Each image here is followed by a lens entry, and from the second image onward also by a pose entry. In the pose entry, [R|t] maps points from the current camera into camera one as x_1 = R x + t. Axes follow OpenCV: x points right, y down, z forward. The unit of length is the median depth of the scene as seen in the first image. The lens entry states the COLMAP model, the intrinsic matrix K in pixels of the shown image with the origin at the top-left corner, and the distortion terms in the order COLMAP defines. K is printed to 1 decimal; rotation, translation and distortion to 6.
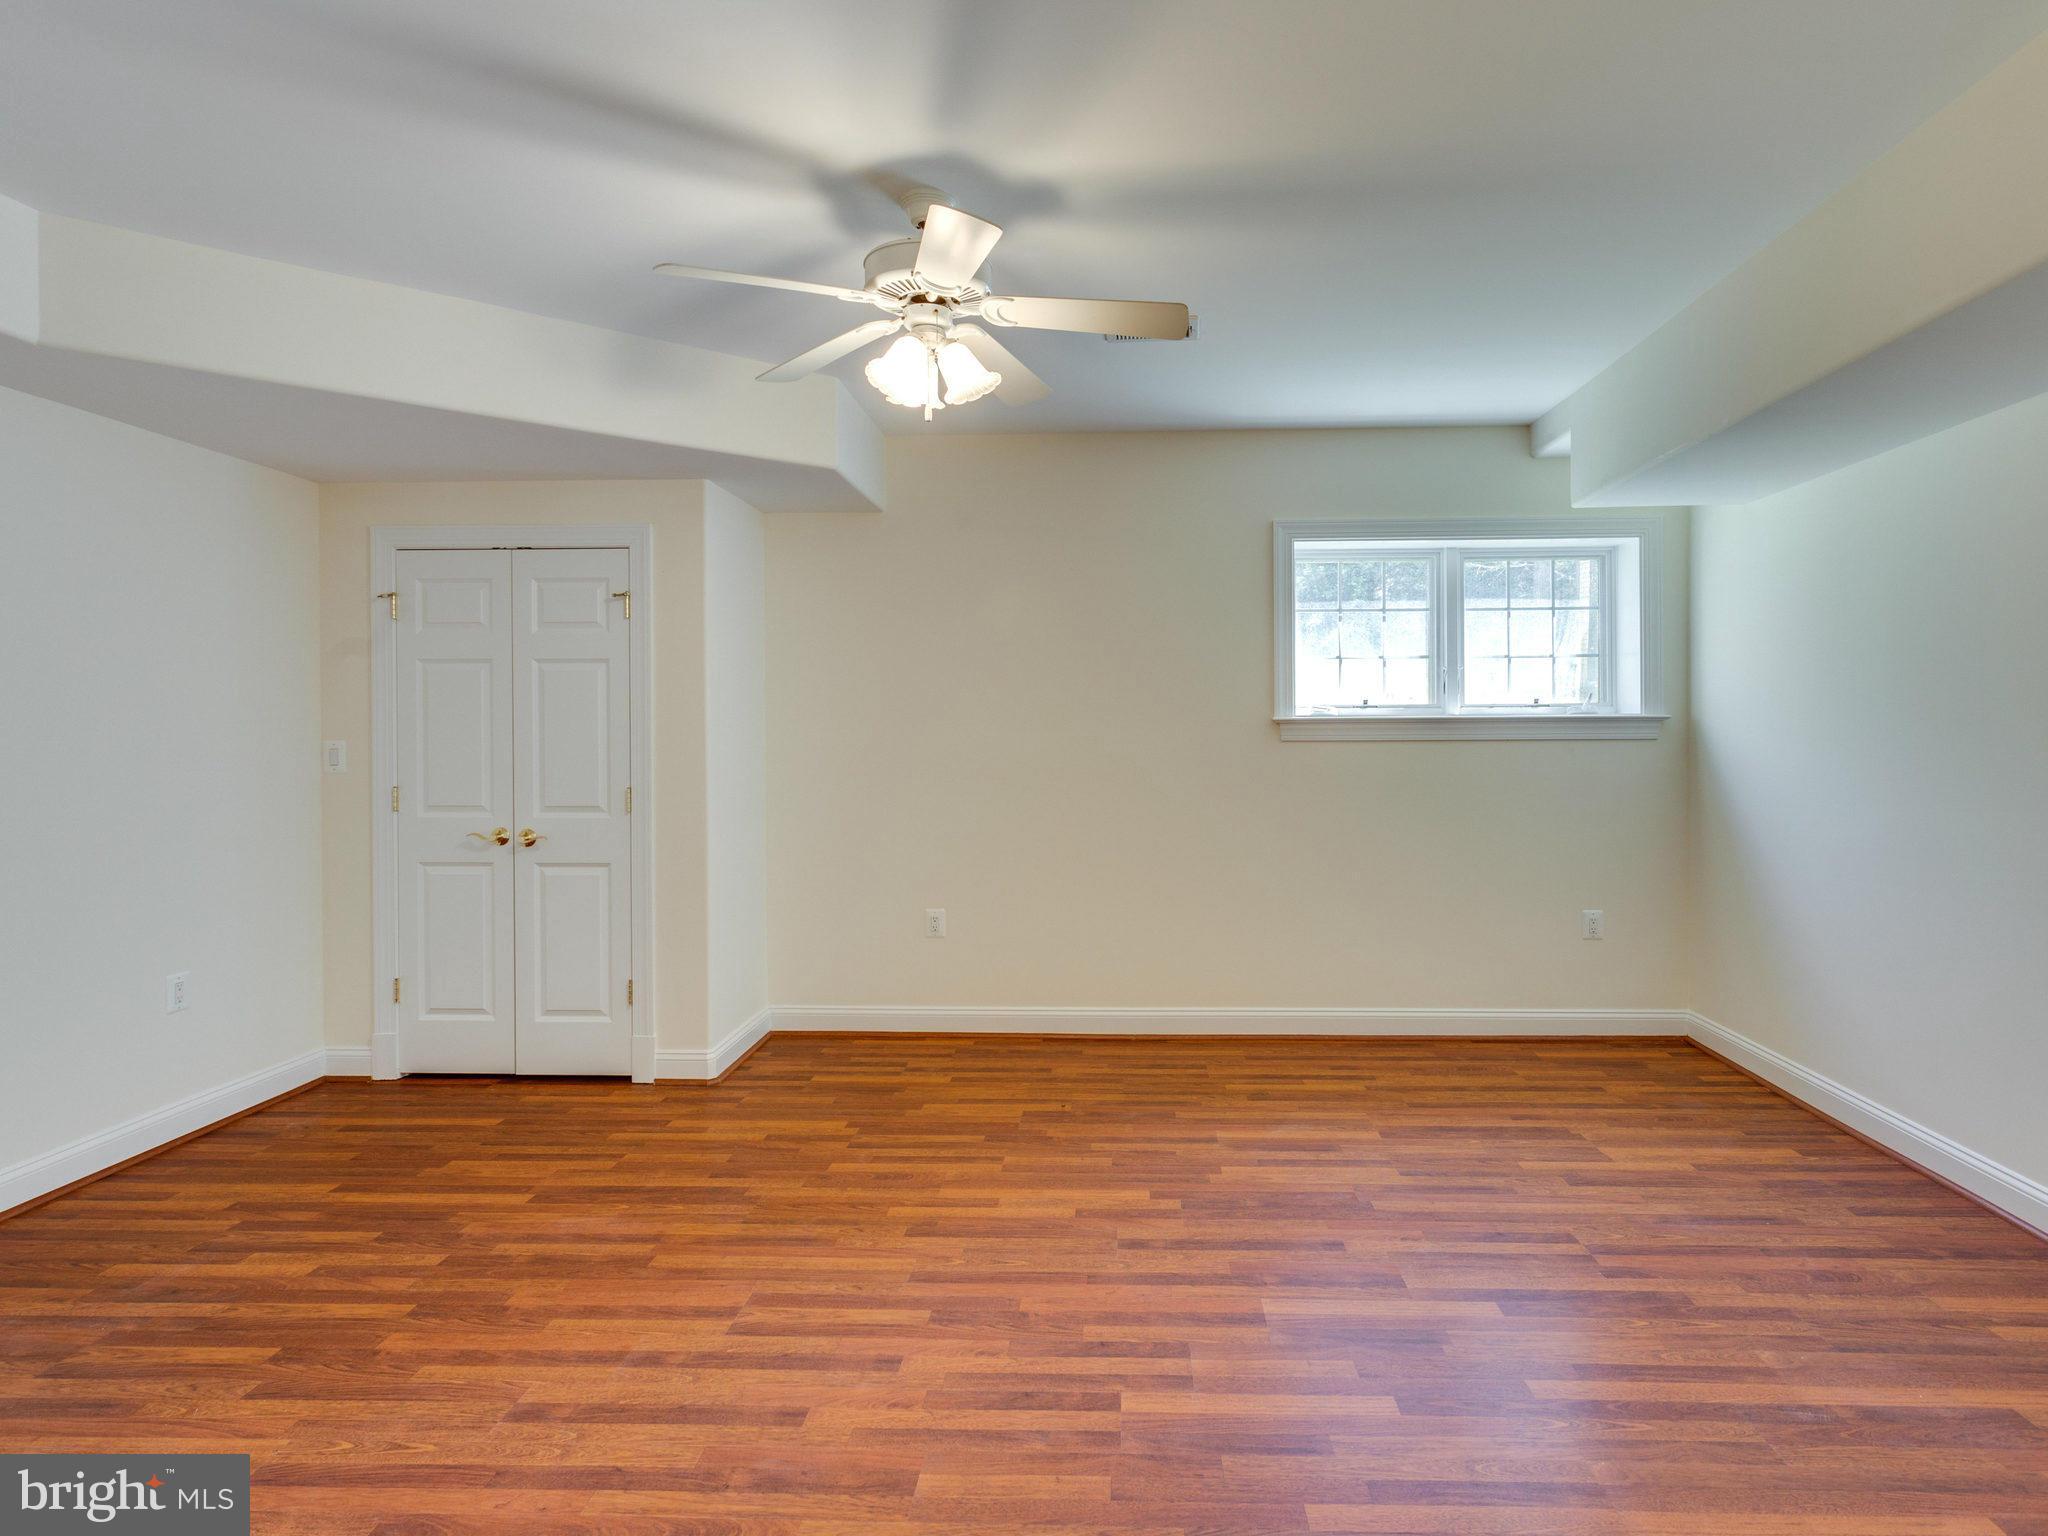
lens RADIAL K [[1114.0, 0, 1090.5], [0, 1114.0, 741.6], [0, 0, 1]] dist [0.026820, 0.001445]
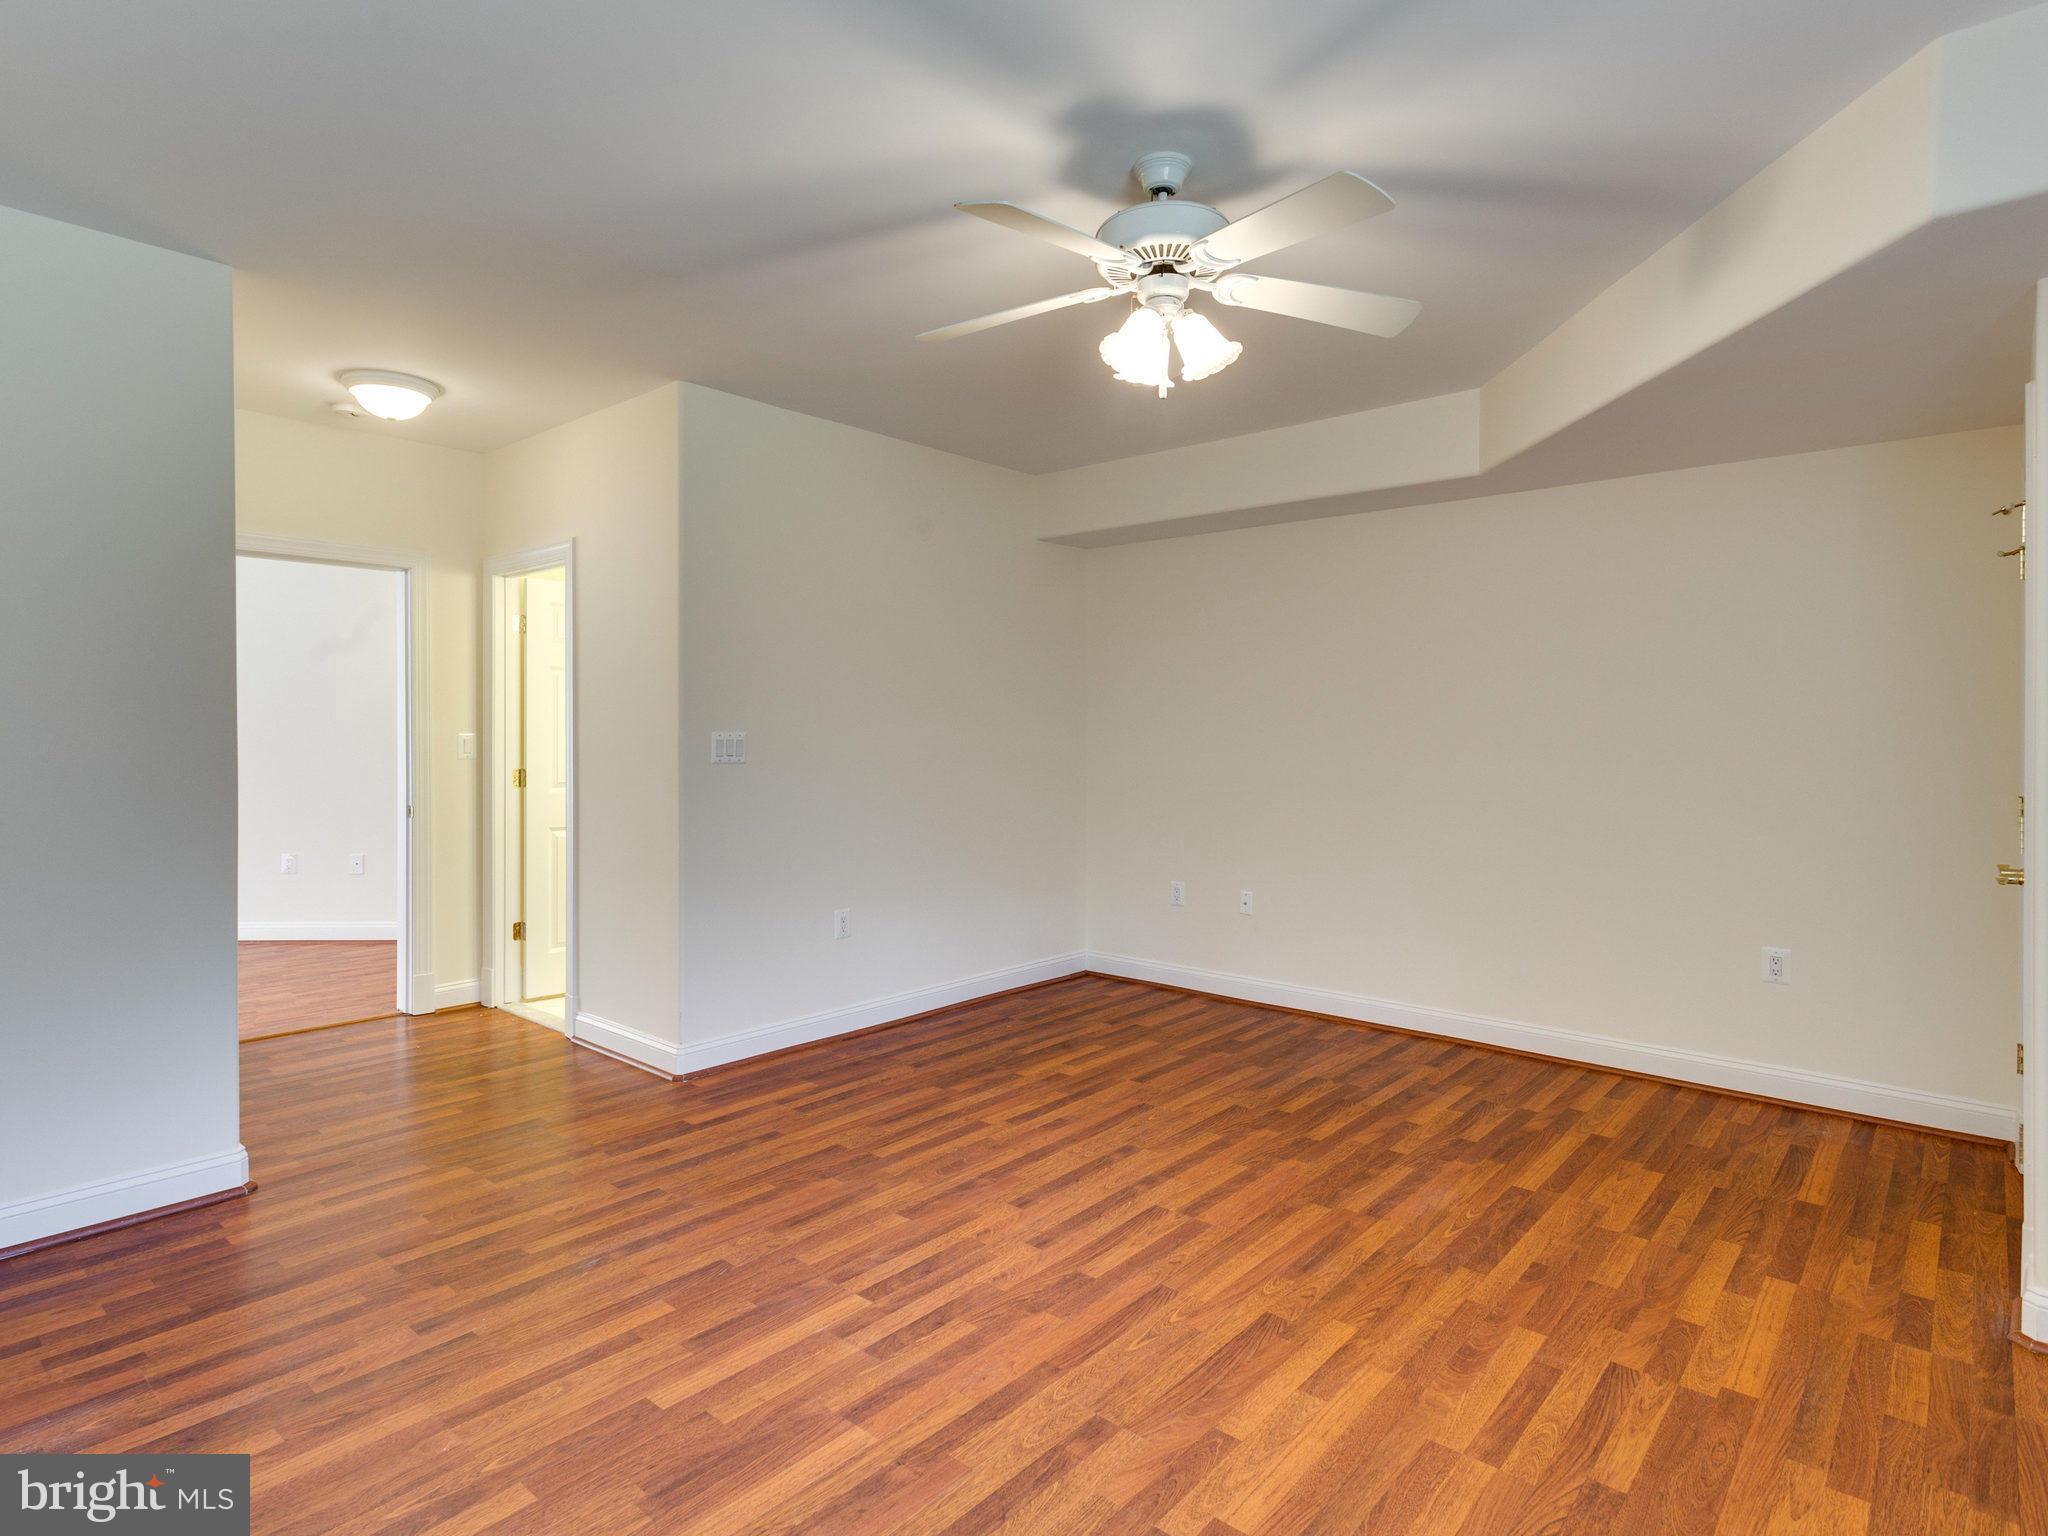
lens RADIAL K [[1114.0, 0, 1023.6], [0, 1114.0, 755.1], [0, 0, 1]] dist [0.026820, 0.001445]
pose [[-0.625619, 0.018306, -0.779914, 0.740524], [-0.002547, 0.999671, 0.025507, -0.013802], [0.780125, 0.017945, -0.625367, 1.653086]]
